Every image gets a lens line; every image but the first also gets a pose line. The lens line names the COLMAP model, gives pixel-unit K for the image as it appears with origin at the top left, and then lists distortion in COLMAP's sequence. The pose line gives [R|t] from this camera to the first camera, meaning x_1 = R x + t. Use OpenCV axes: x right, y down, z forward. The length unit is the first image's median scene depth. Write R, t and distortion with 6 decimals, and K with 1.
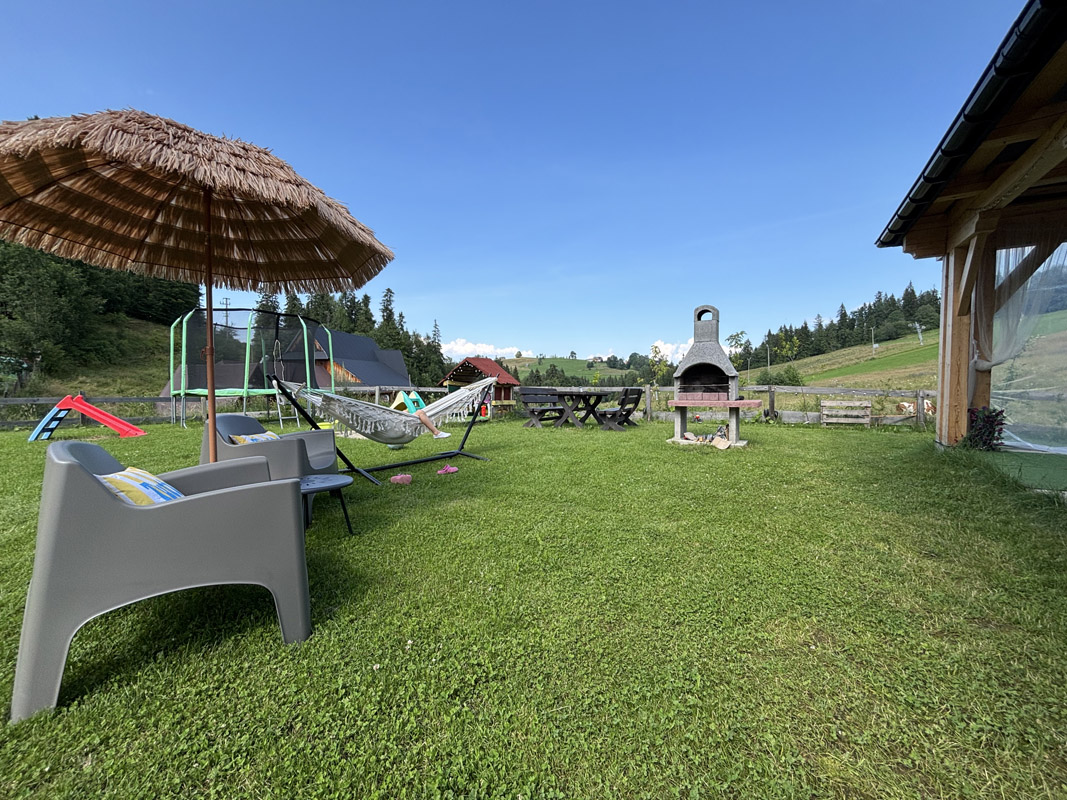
lens RADIAL K [[431.9, 0, 536.1], [0, 431.9, 399.0], [0, 0, 1]] dist [0.002320, -0.000276]
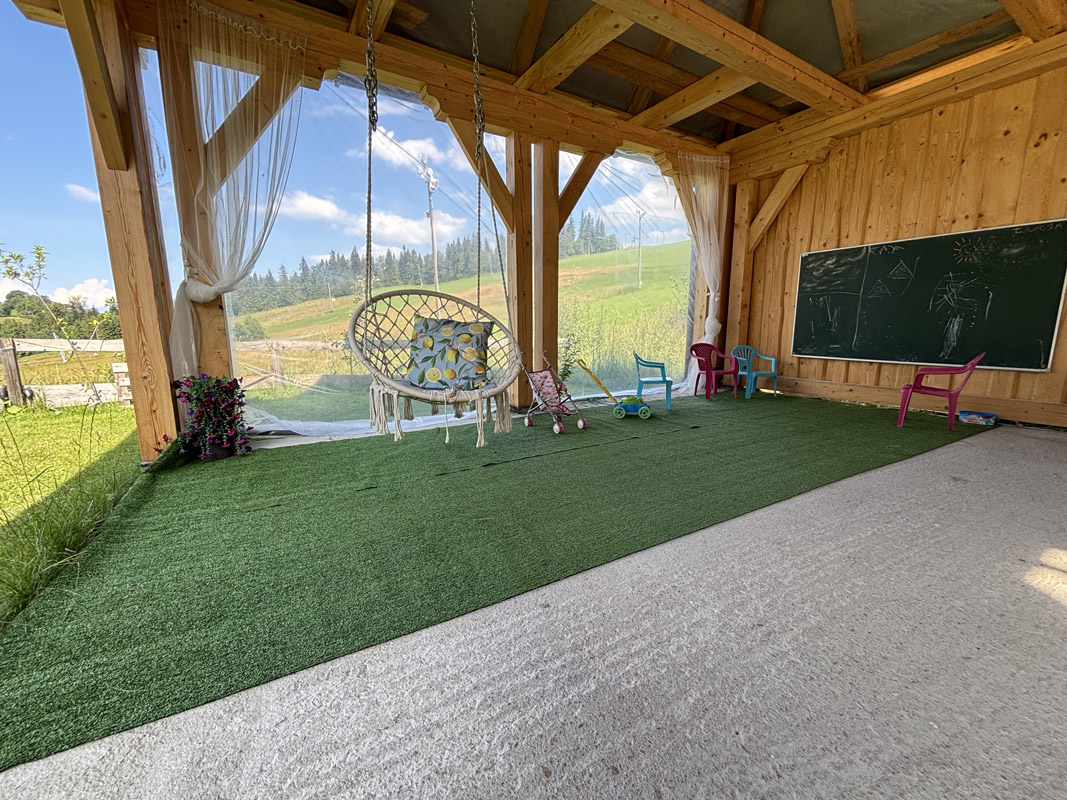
lens RADIAL K [[431.3, 0, 532.3], [0, 431.3, 398.0], [0, 0, 1]] dist [0.000694, -0.000474]
pose [[0.472225, -0.141319, 0.870076, 0.354727], [0.045325, 0.989652, 0.136141, -0.003167], [-0.880312, -0.024853, 0.473743, 0.195455]]
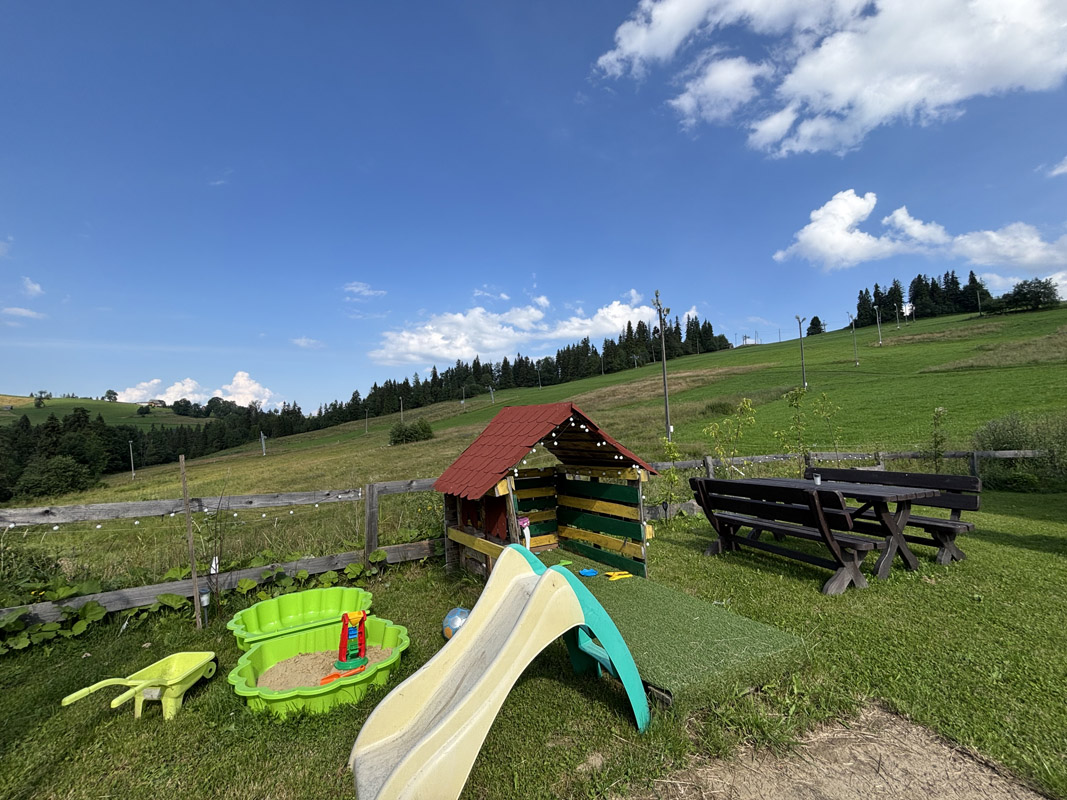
lens RADIAL K [[432.4, 0, 535.5], [0, 432.4, 398.5], [0, 0, 1]] dist [0.001734, -0.000219]
pose [[0.645507, 0.050344, 0.762093, -0.425285], [0.038140, 0.994455, -0.097999, -0.068000], [-0.762801, 0.092325, 0.640008, 0.788364]]
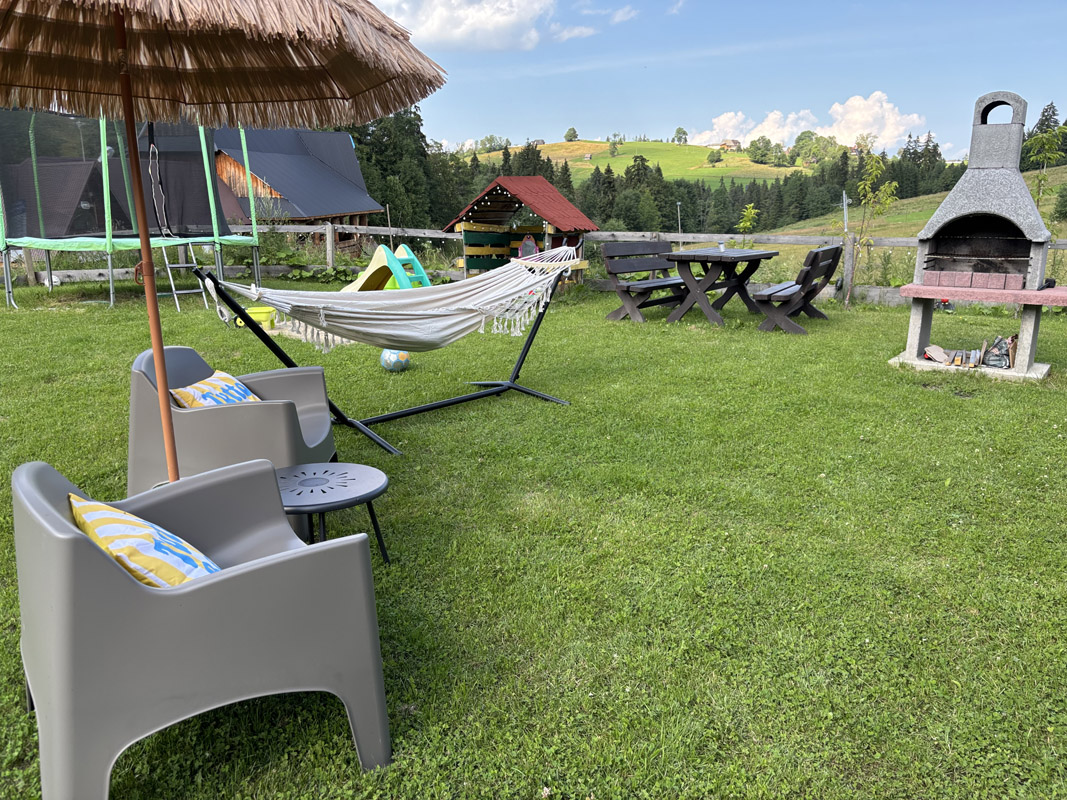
lens RADIAL K [[808.5, 0, 531.9], [0, 808.5, 406.9], [0, 0, 1]] dist [0.044934, -0.055235]
pose [[0.996288, 0.027817, -0.081465, -0.033041], [-0.009316, 0.975632, 0.219214, -0.040165], [0.085578, -0.217641, 0.972270, -0.014961]]
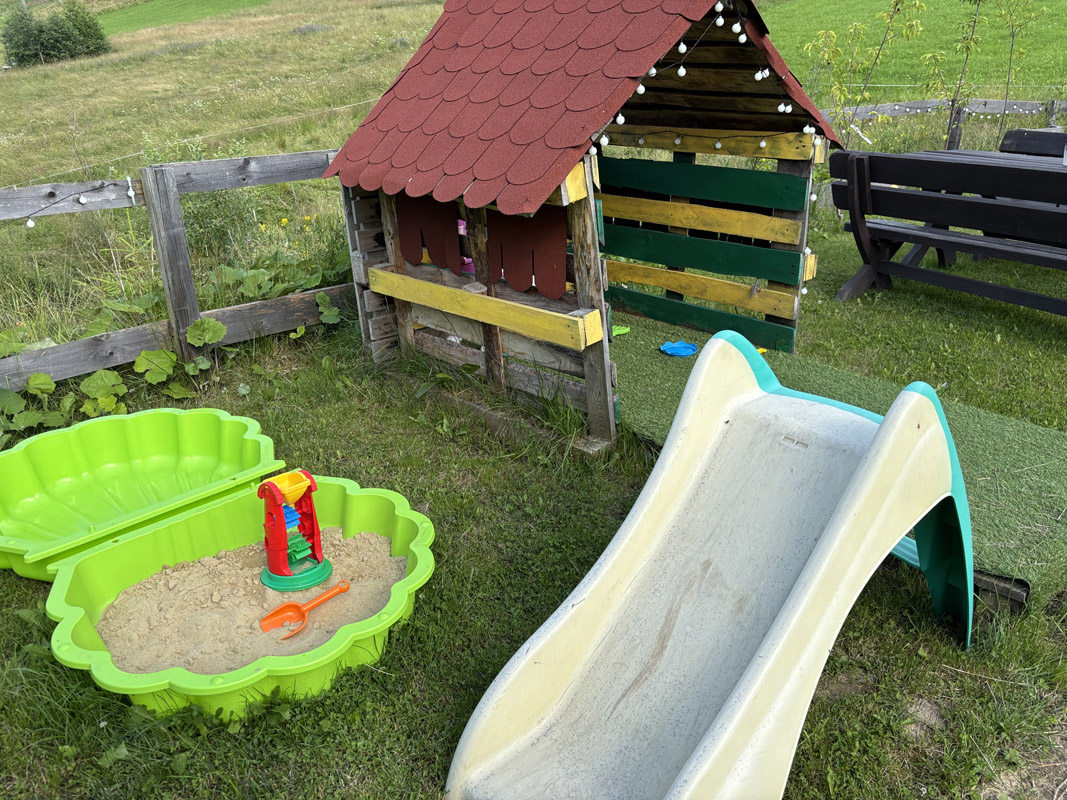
lens RADIAL K [[793.3, 0, 531.9], [0, 793.3, 385.3], [0, 0, 1]] dist [0.091784, -0.115020]
pose [[0.457566, -0.337505, 0.822632, -0.425089], [0.015000, 0.927961, 0.372375, -0.068890], [-0.889049, -0.158047, 0.429666, 0.906424]]
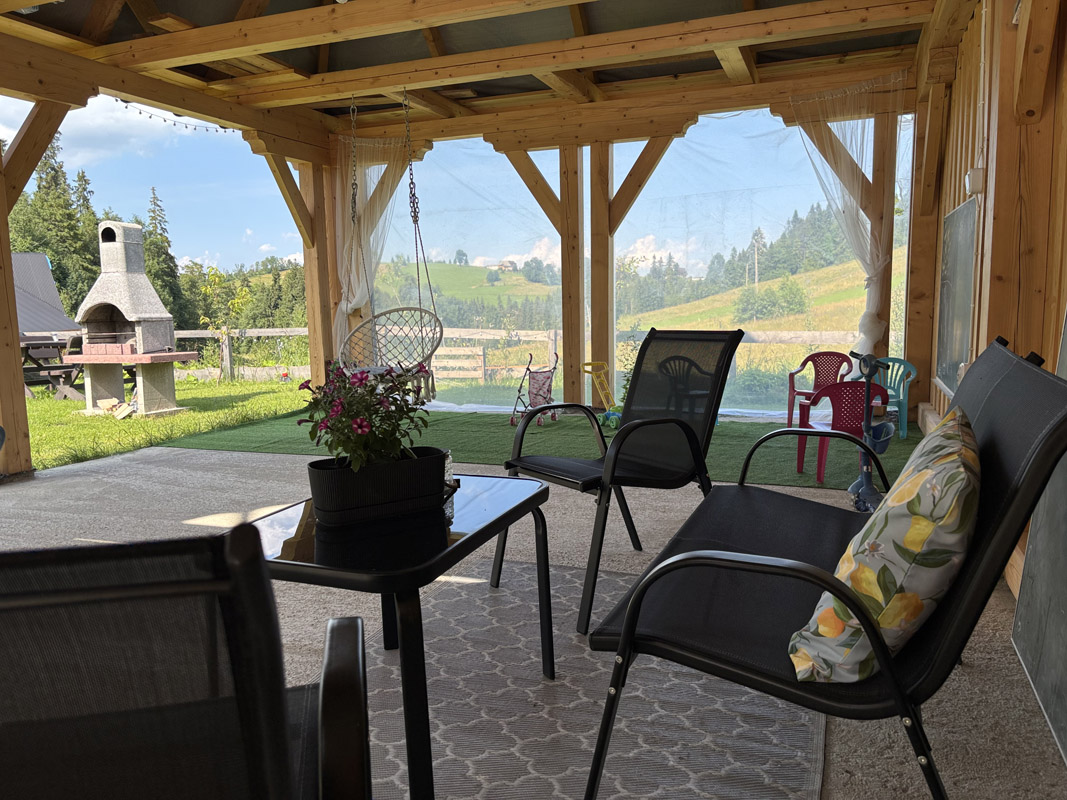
lens RADIAL K [[804.7, 0, 539.1], [0, 804.7, 406.5], [0, 0, 1]] dist [0.085708, -0.130245]
pose [[0.985180, -0.035385, 0.167837, 0.525169], [0.021648, 0.996316, 0.082986, -0.004511], [-0.170155, -0.078123, 0.982316, -0.286764]]
